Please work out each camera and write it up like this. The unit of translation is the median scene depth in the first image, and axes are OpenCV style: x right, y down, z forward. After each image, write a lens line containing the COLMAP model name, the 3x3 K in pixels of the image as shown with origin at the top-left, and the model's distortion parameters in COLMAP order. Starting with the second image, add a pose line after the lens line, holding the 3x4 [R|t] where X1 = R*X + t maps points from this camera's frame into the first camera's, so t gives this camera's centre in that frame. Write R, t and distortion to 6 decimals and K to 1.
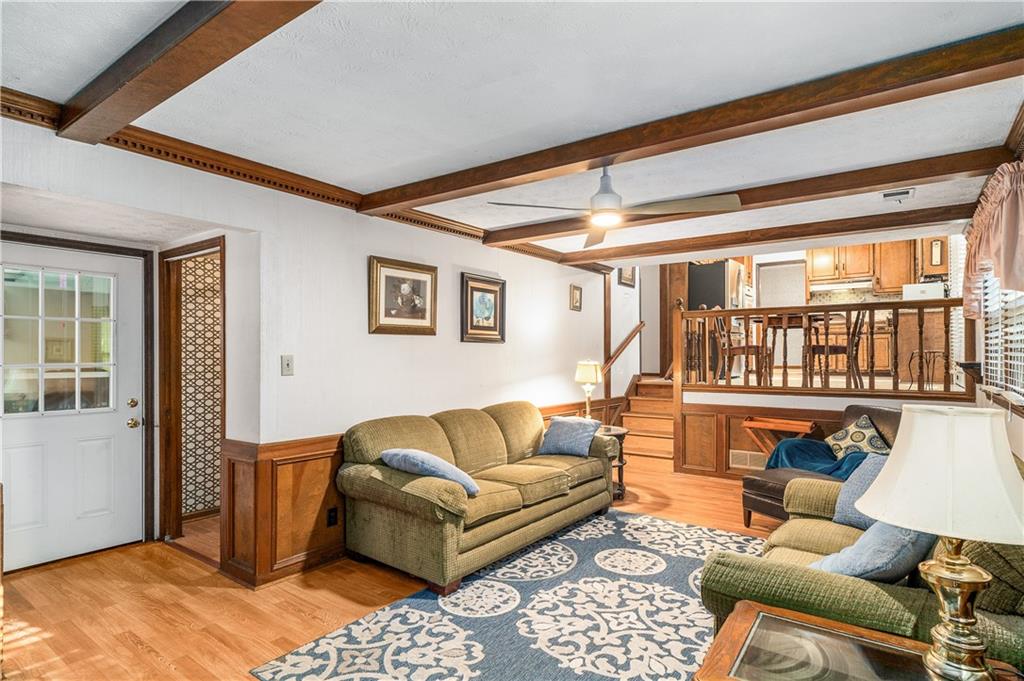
lens RADIAL K [[543.1, 0, 510.0], [0, 543.1, 356.3], [0, 0, 1]] dist [0.000083, -0.000134]
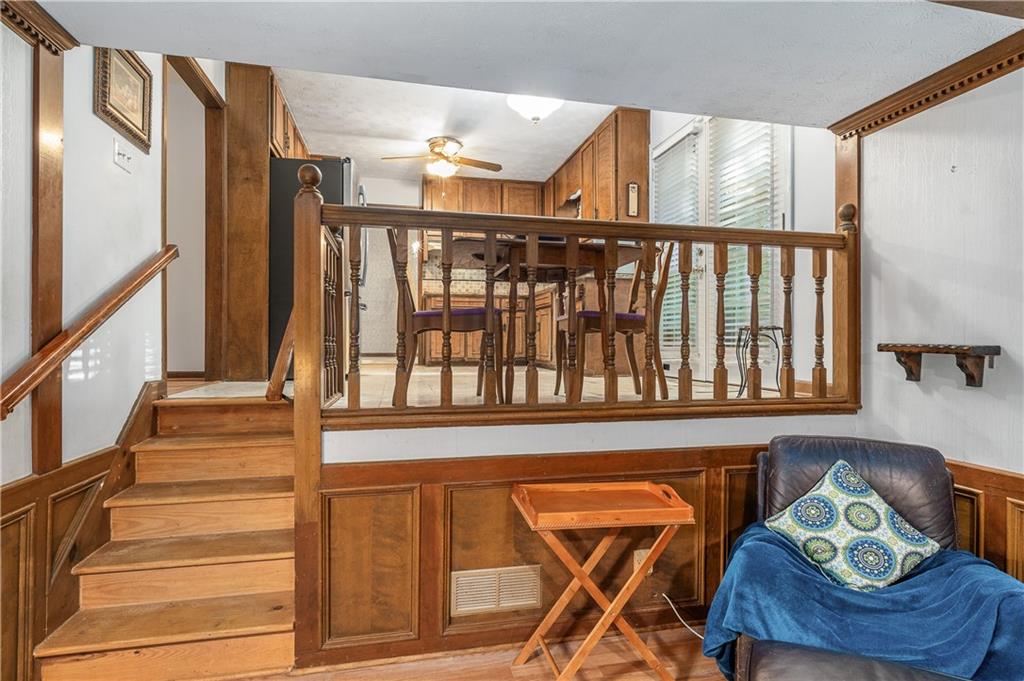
lens RADIAL K [[535.4, 0, 526.6], [0, 535.4, 344.1], [0, 0, 1]] dist [-0.002099, -0.000522]
pose [[0.641048, 0.003624, 0.767492, 0.204376], [-0.005230, 0.999986, -0.000353, 0.012394], [-0.767483, -0.003788, 0.641058, 1.013577]]
